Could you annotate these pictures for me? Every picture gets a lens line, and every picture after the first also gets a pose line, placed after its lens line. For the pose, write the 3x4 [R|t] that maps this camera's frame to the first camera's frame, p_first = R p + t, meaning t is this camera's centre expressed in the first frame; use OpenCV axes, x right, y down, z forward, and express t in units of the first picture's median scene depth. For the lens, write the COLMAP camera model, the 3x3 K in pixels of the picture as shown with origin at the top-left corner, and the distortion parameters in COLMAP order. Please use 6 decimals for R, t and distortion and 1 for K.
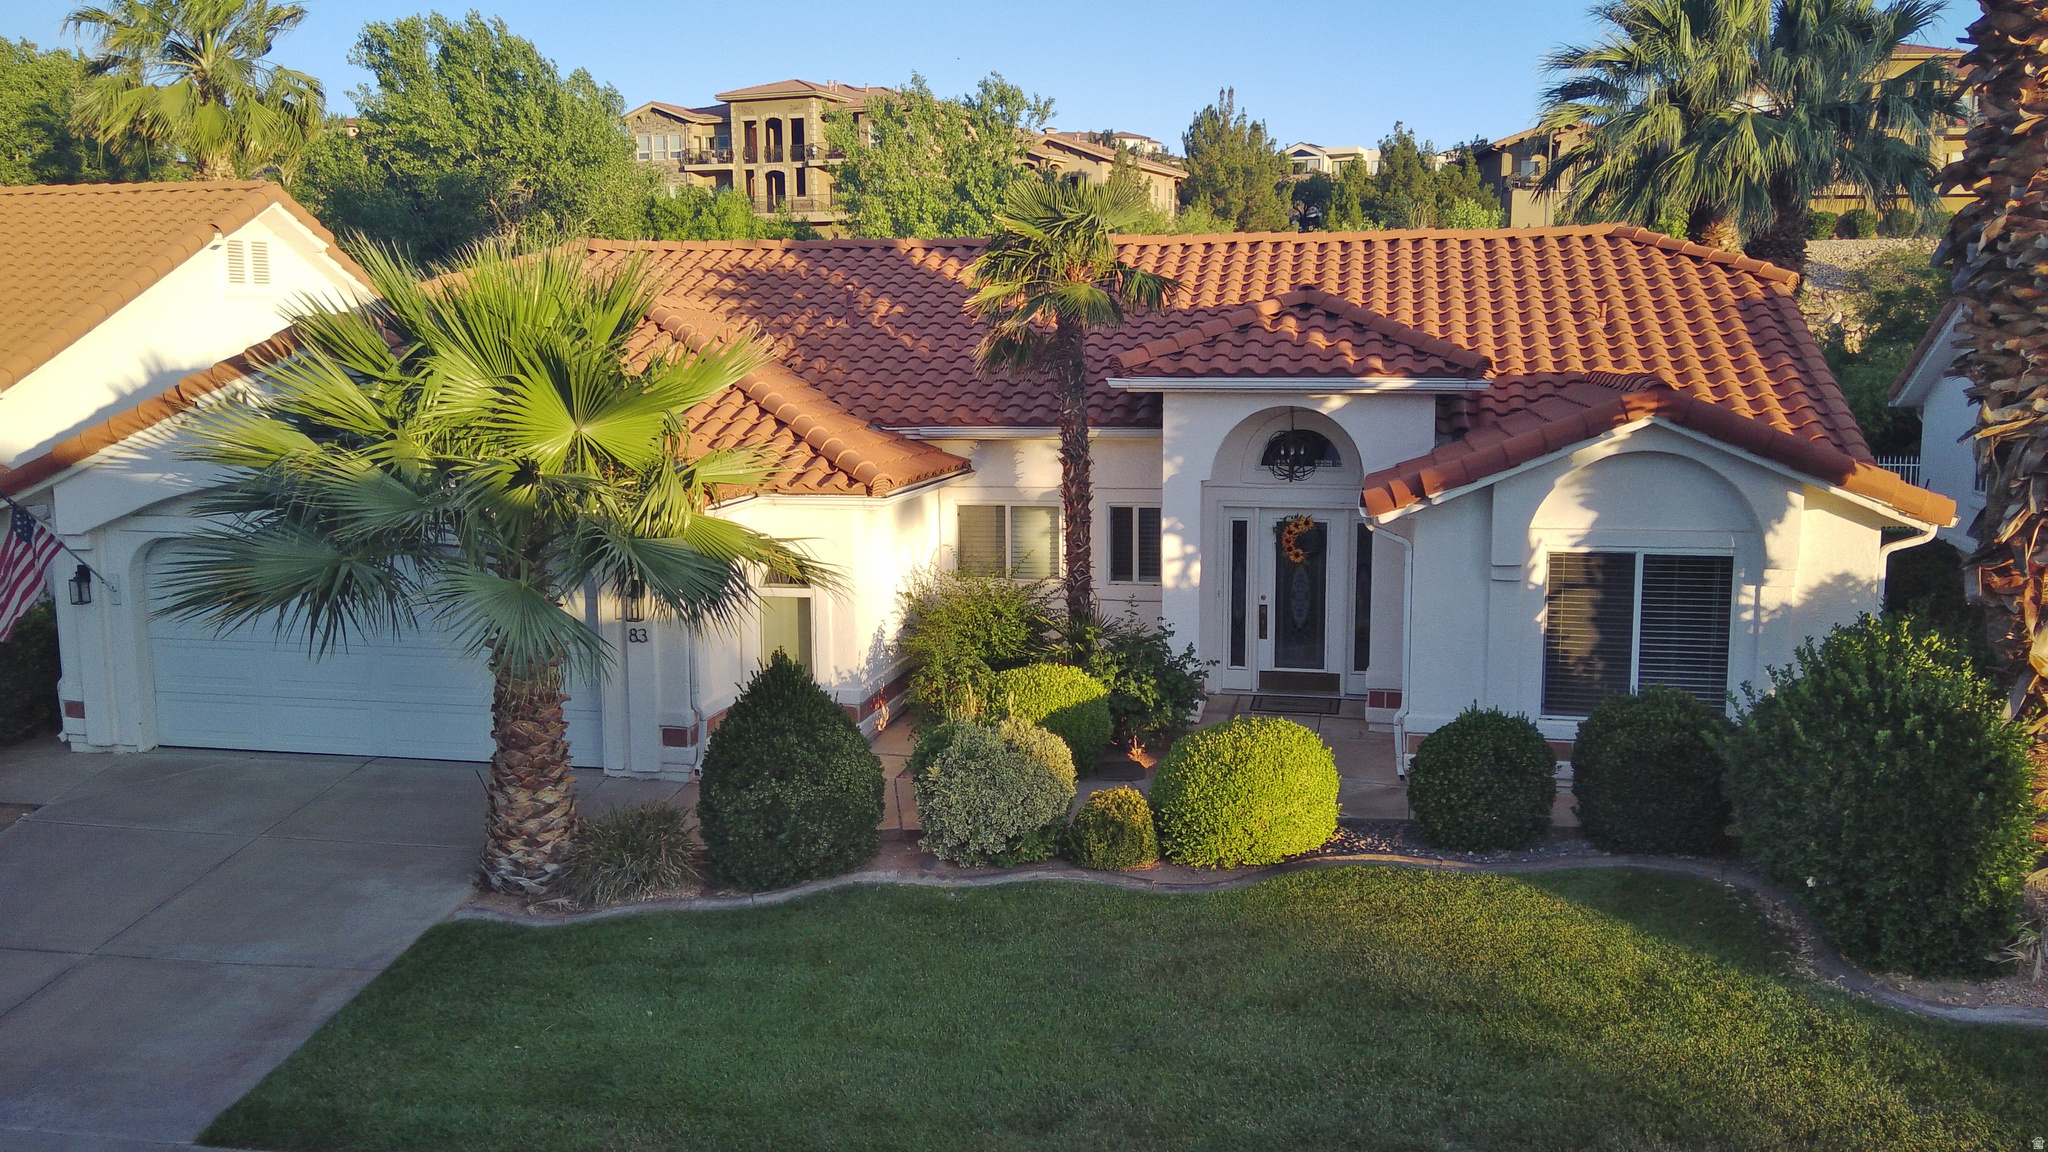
lens RADIAL K [[1697.3, 0, 1031.5], [0, 1697.3, 572.8], [0, 0, 1]] dist [0.118369, -0.175908]
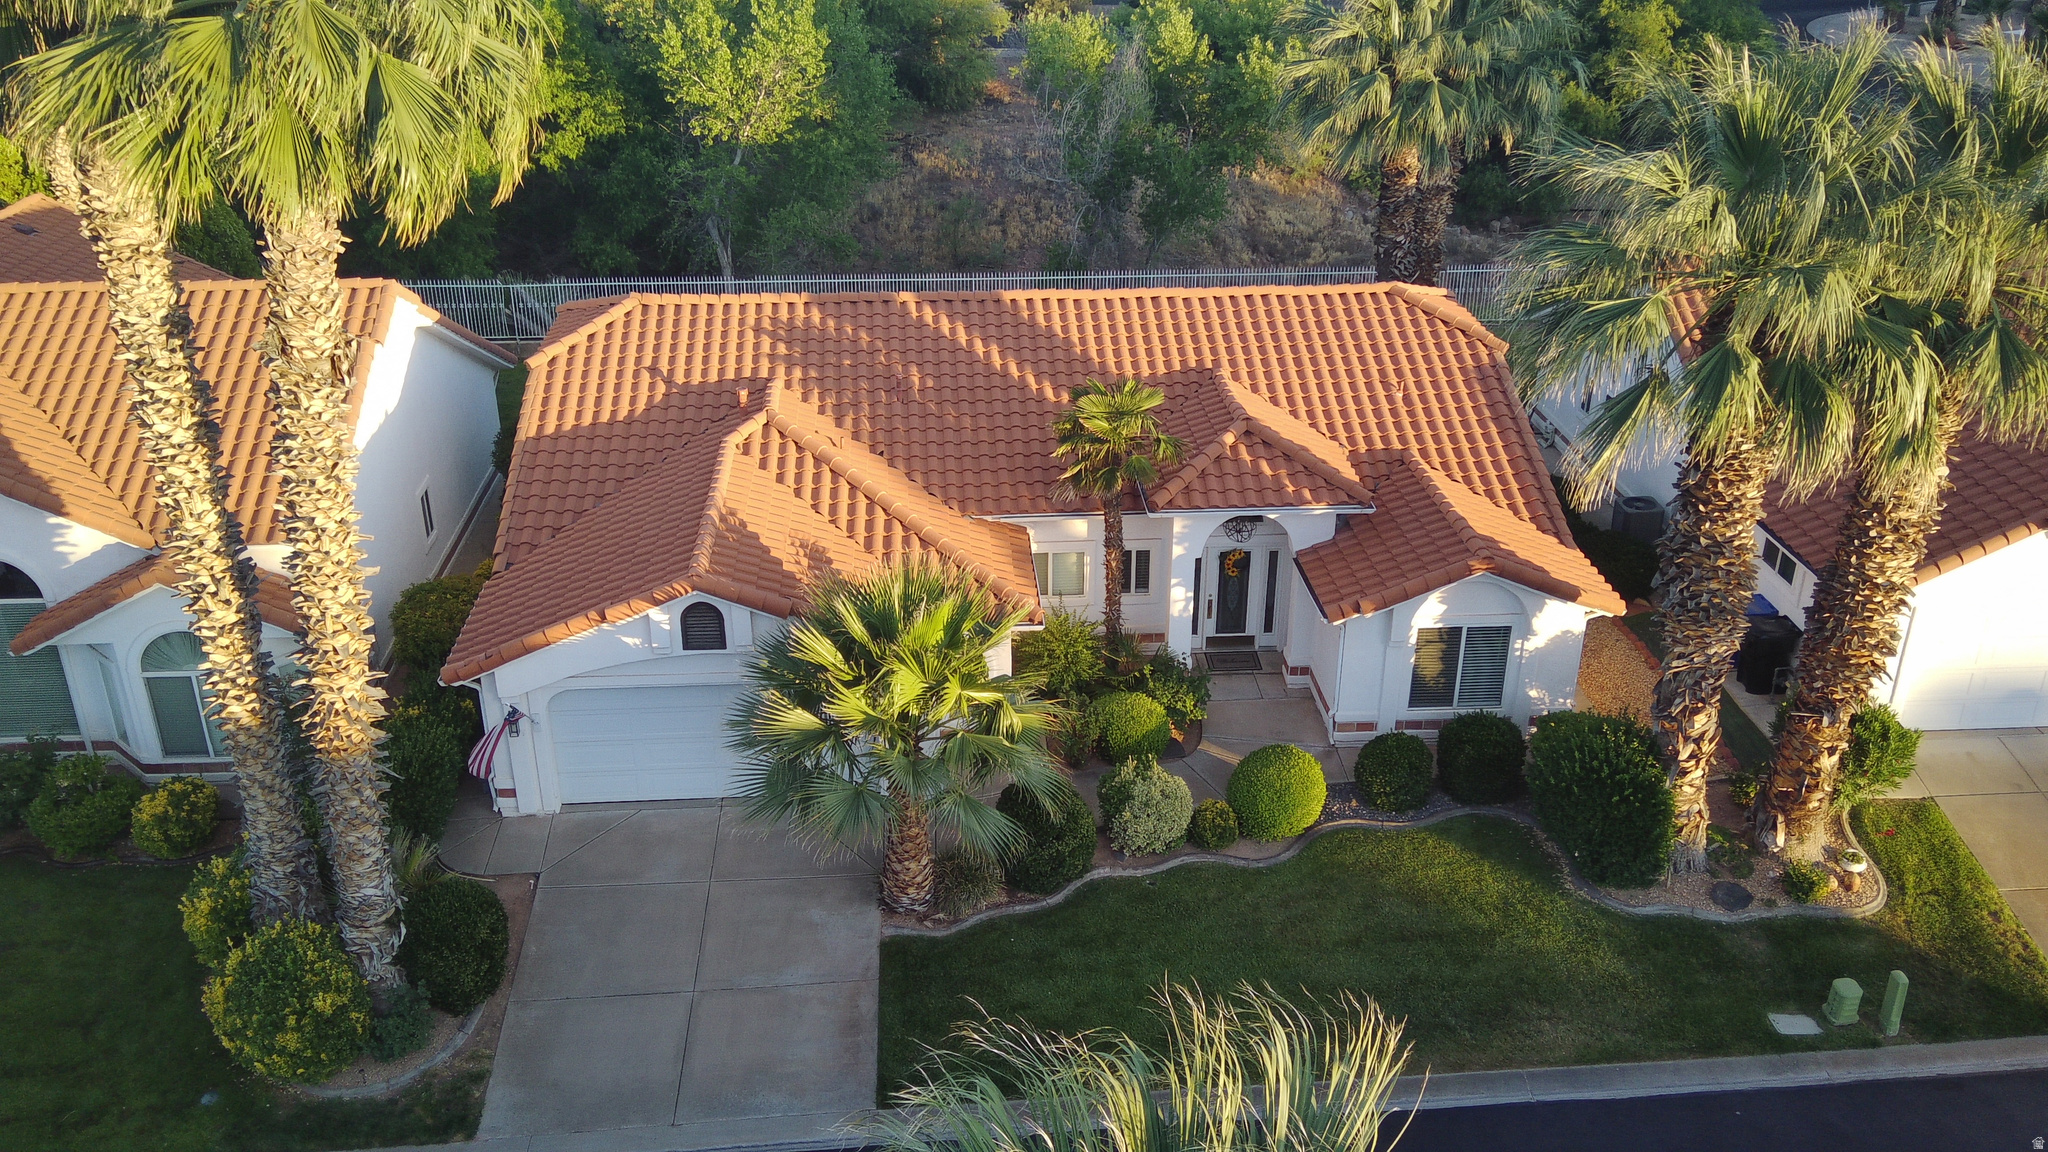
lens RADIAL K [[1697.3, 0, 1031.5], [0, 1697.3, 572.8], [0, 0, 1]] dist [0.118369, -0.175908]
pose [[0.960505, -0.114548, 0.253593, -0.589385], [0.030271, 0.948945, 0.313985, -0.705789], [-0.276612, -0.293908, 0.914934, -0.560653]]
